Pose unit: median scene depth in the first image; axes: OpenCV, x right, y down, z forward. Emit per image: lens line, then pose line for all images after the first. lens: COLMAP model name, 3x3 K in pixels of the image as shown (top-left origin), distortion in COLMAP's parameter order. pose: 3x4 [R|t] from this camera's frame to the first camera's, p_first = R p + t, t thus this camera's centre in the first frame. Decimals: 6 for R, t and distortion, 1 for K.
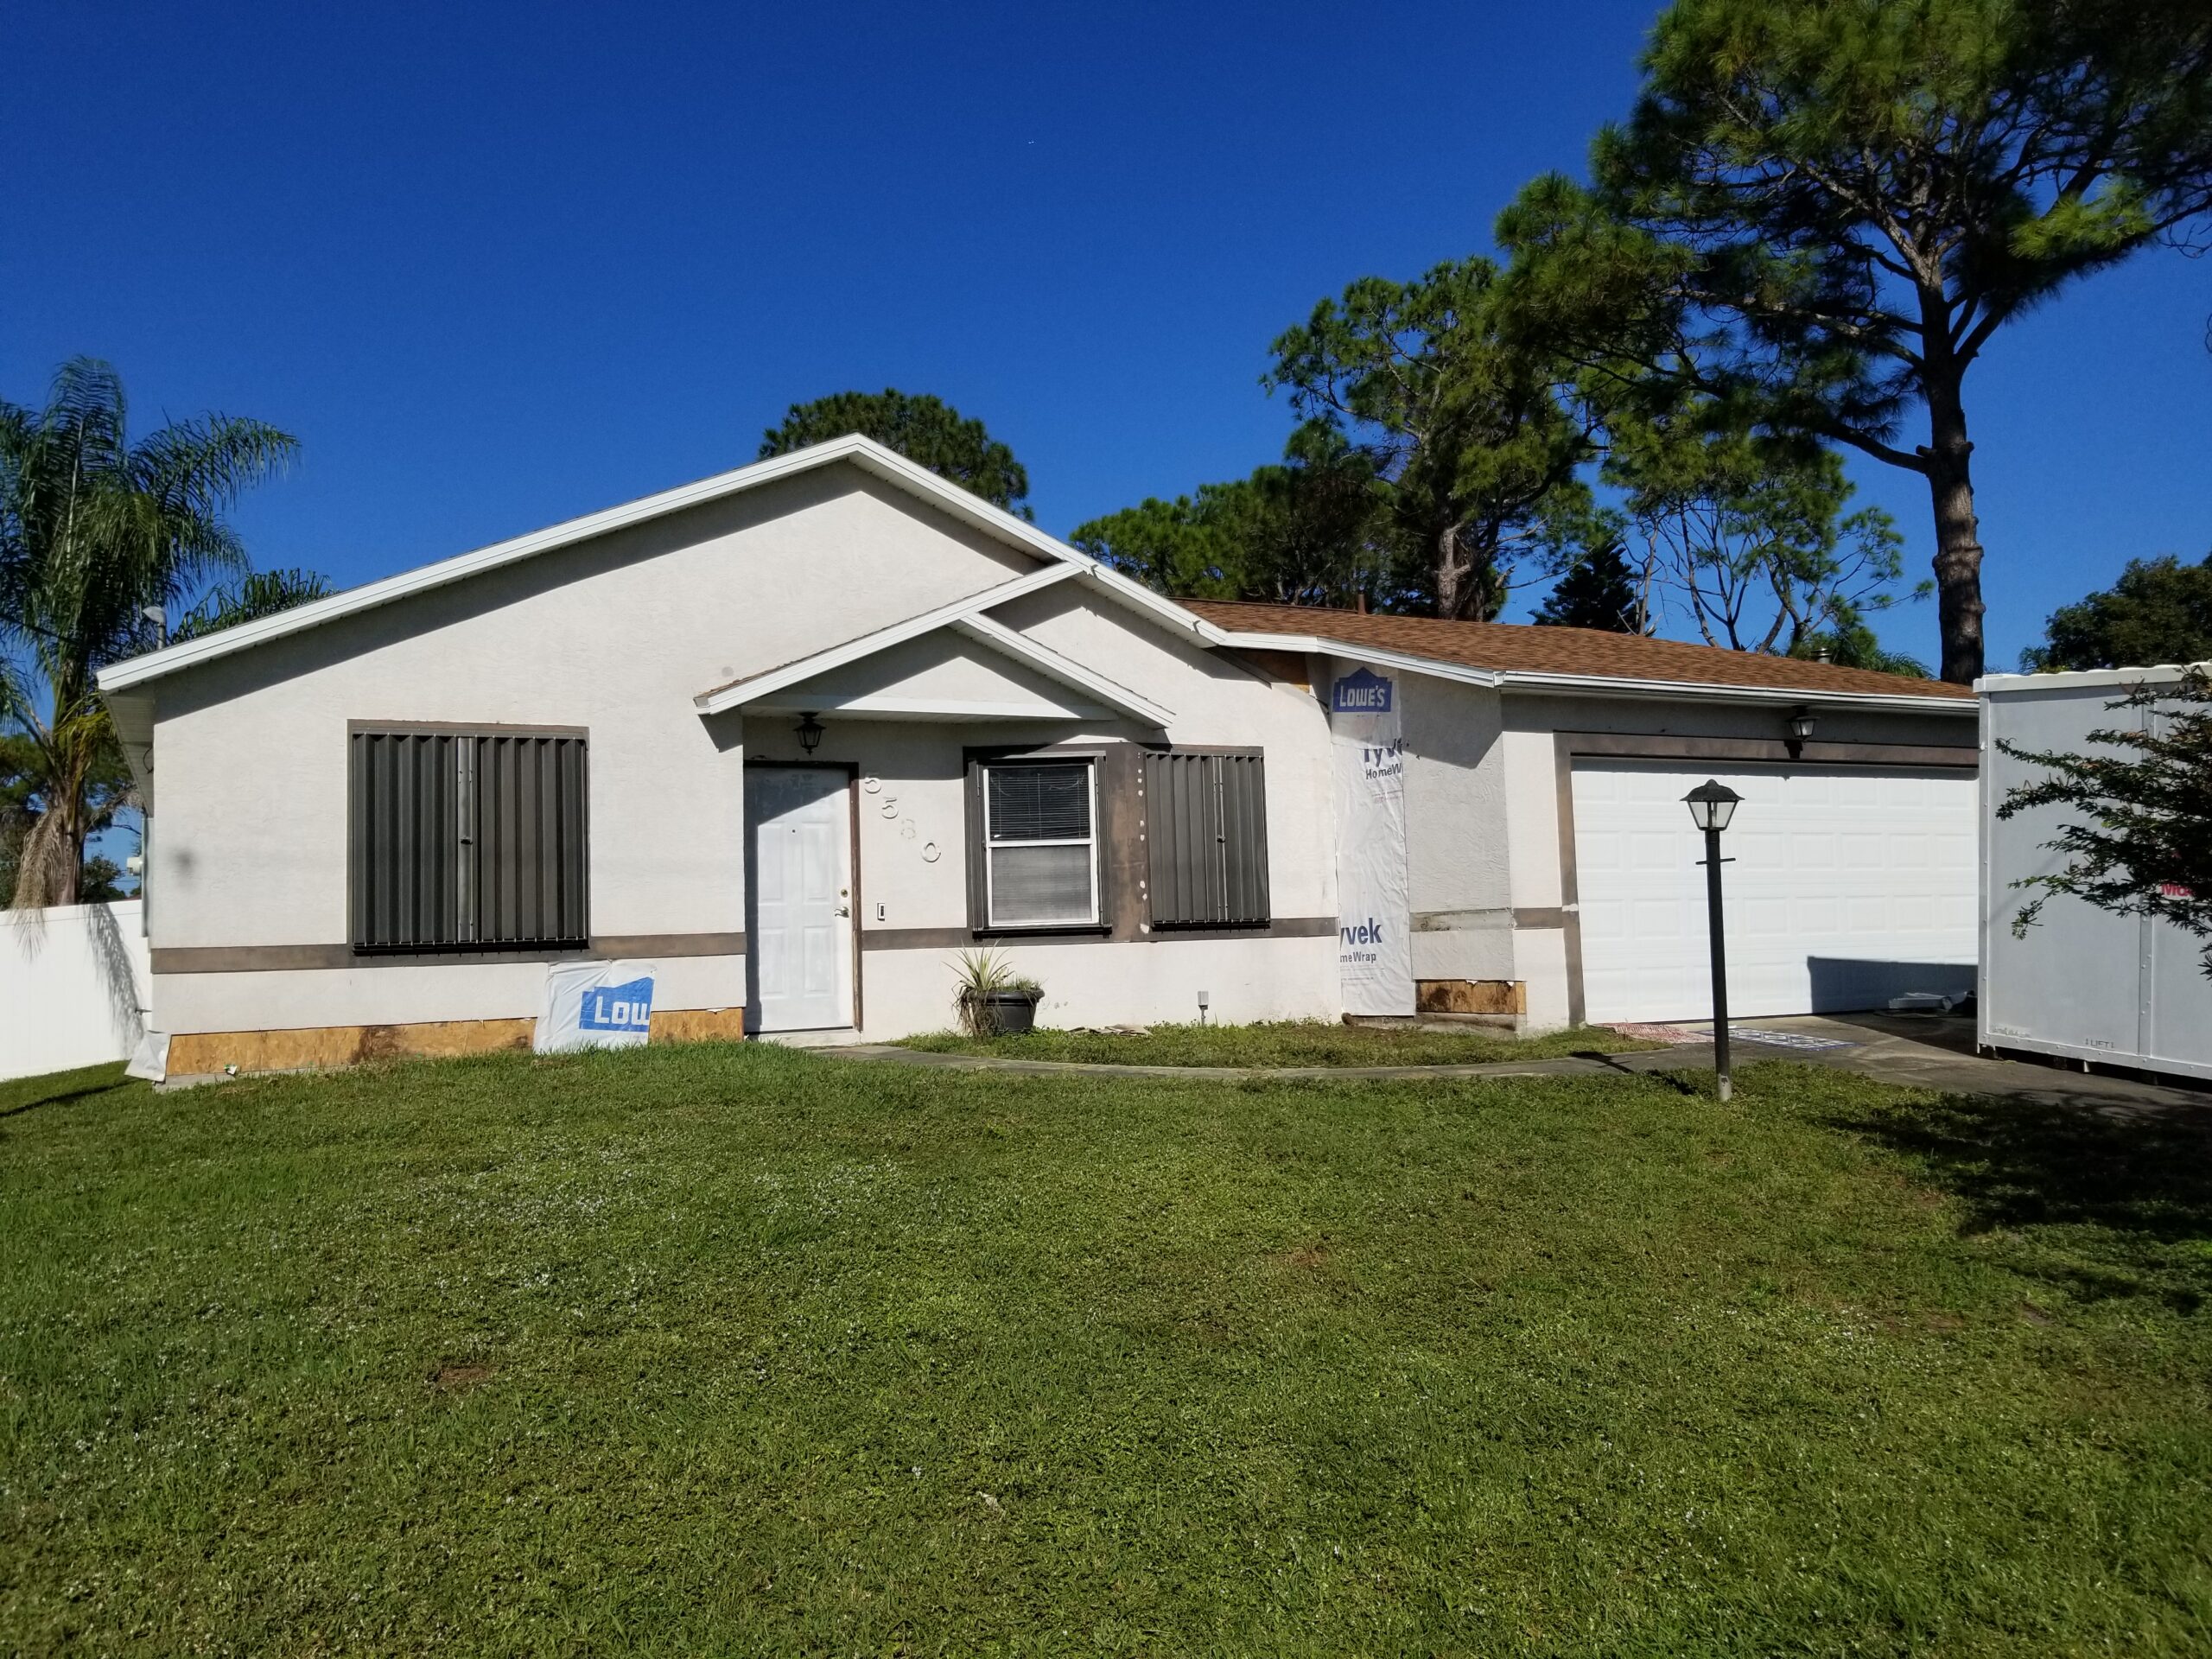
lens RADIAL K [[1701.1, 0, 1106.0], [0, 1701.1, 829.5], [0, 0, 1]] dist [0.114951, -0.006484]
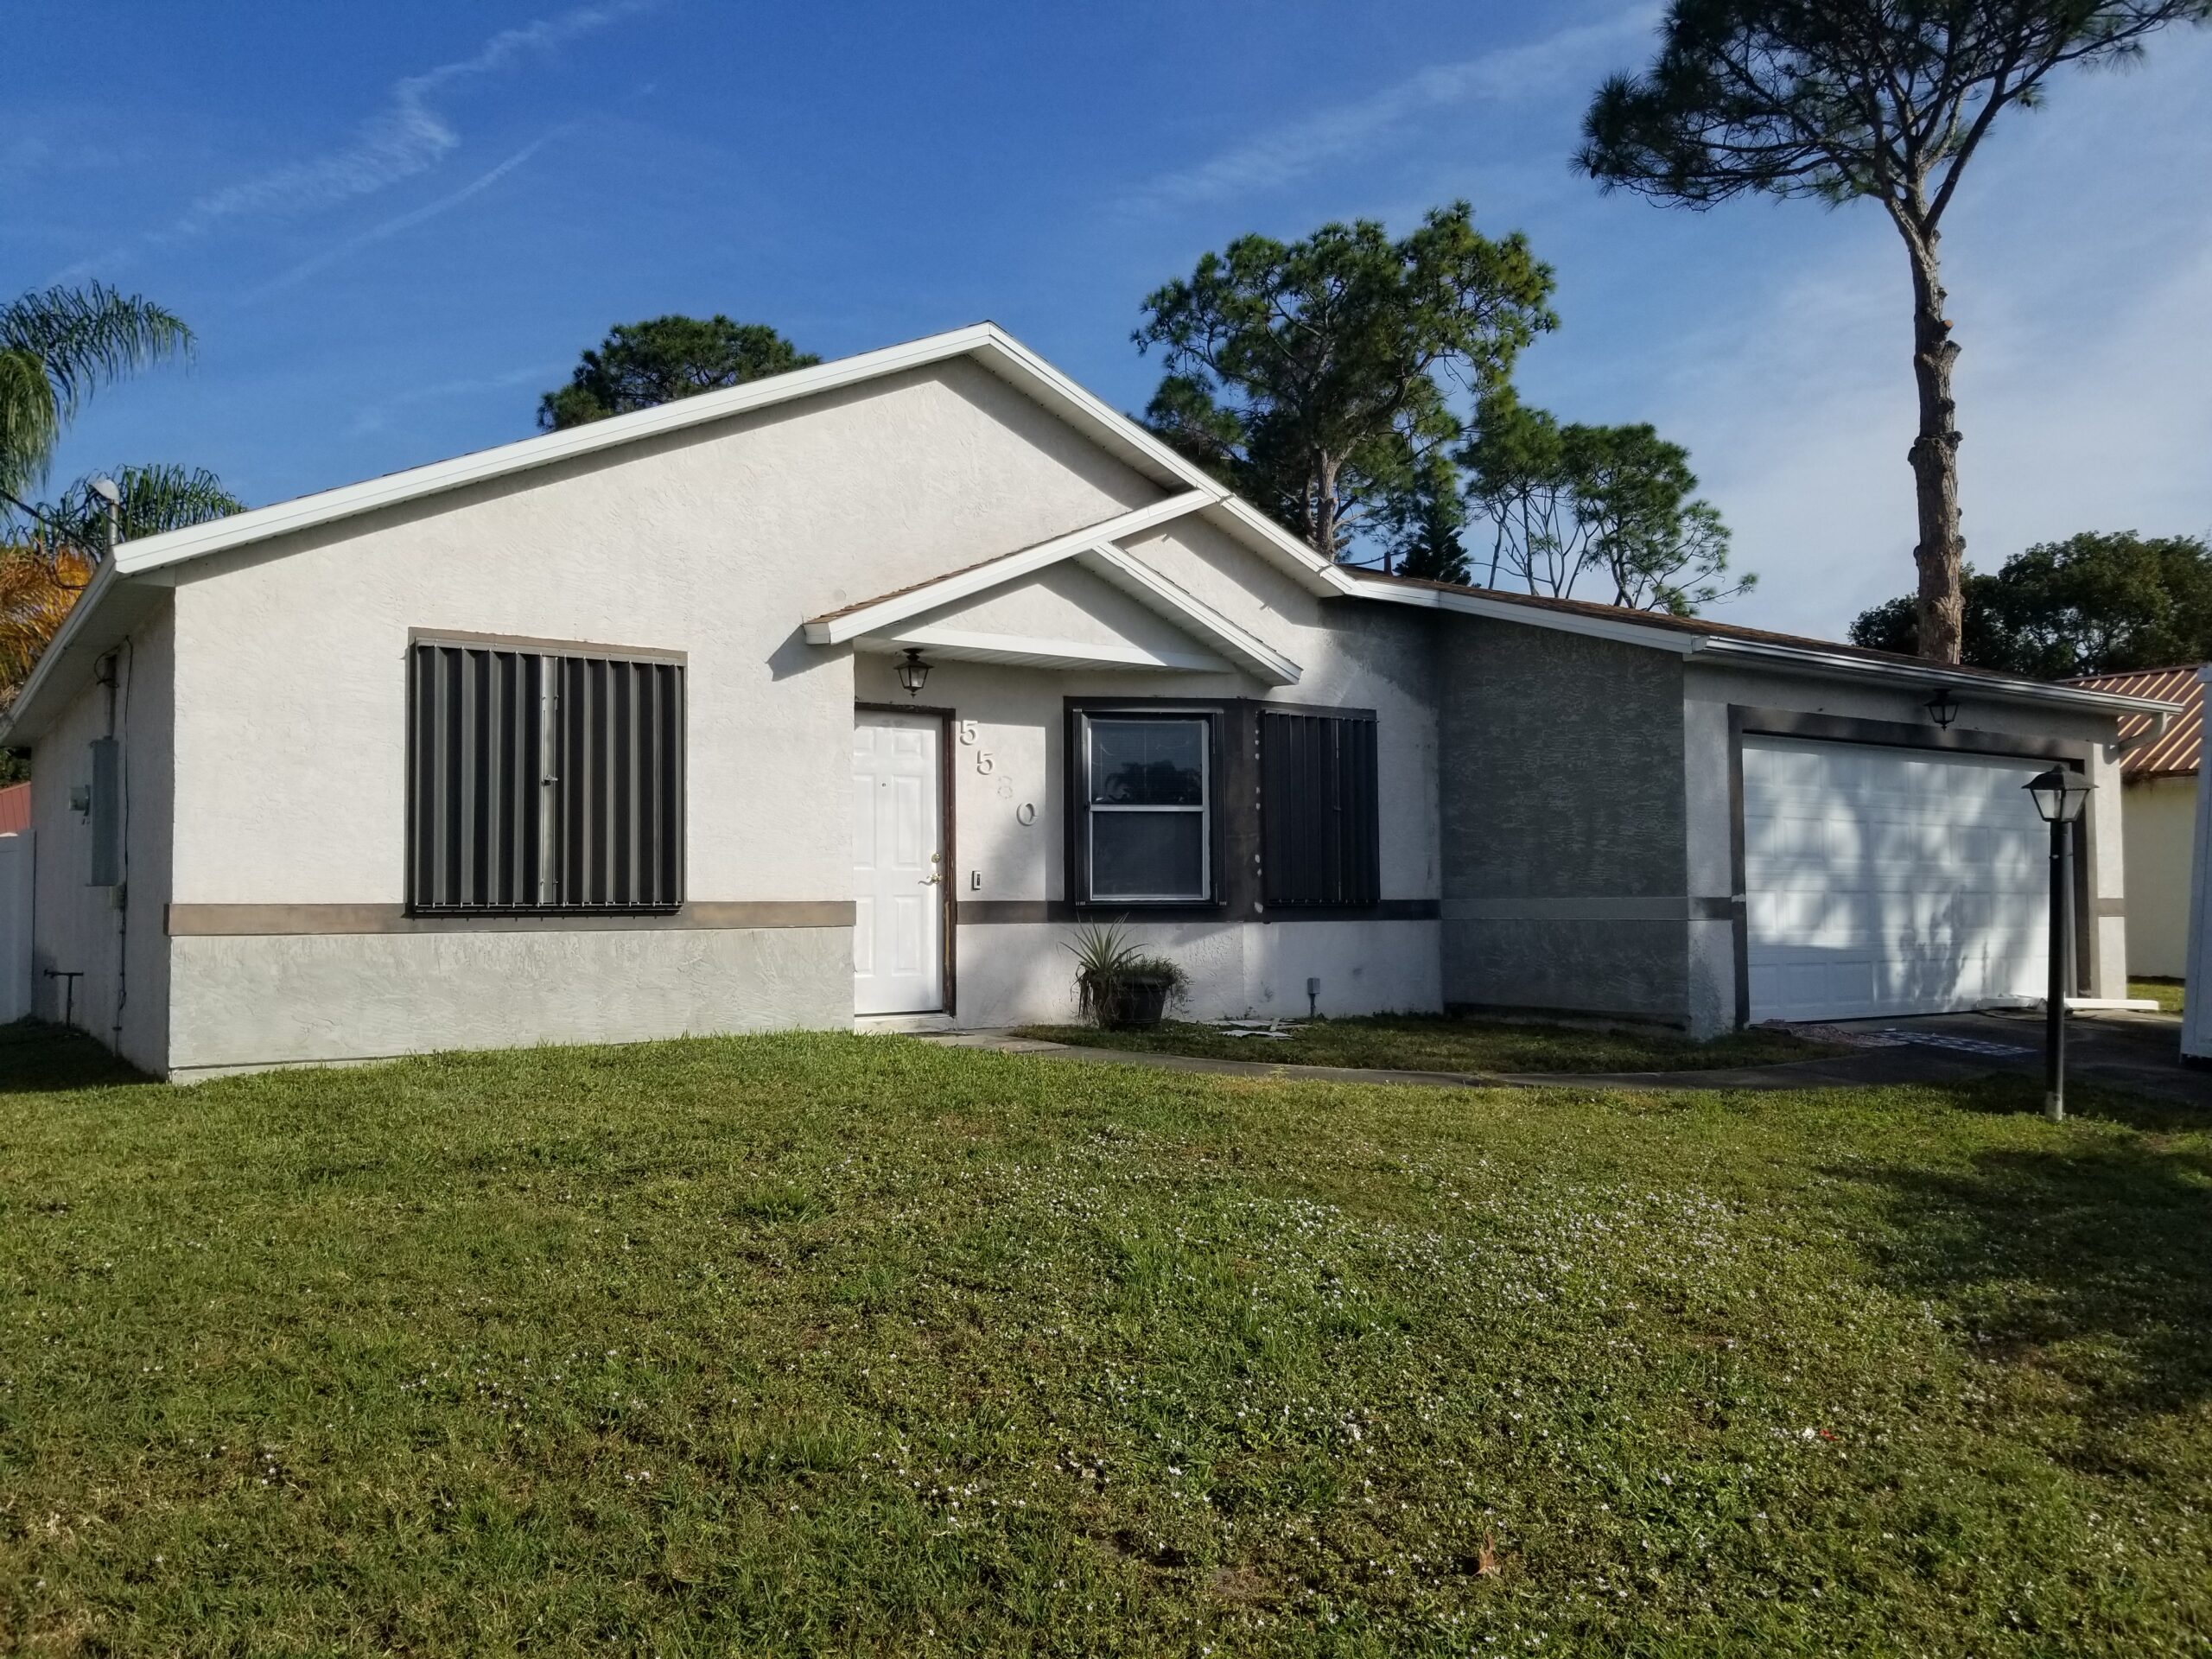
lens RADIAL K [[1701.1, 0, 1106.0], [0, 1701.1, 829.5], [0, 0, 1]] dist [0.114951, -0.006484]
pose [[0.990017, 0.032241, 0.137211, -0.186835], [-0.035050, 0.999221, 0.018111, 0.003932], [-0.136521, -0.022739, 0.990376, 0.126214]]
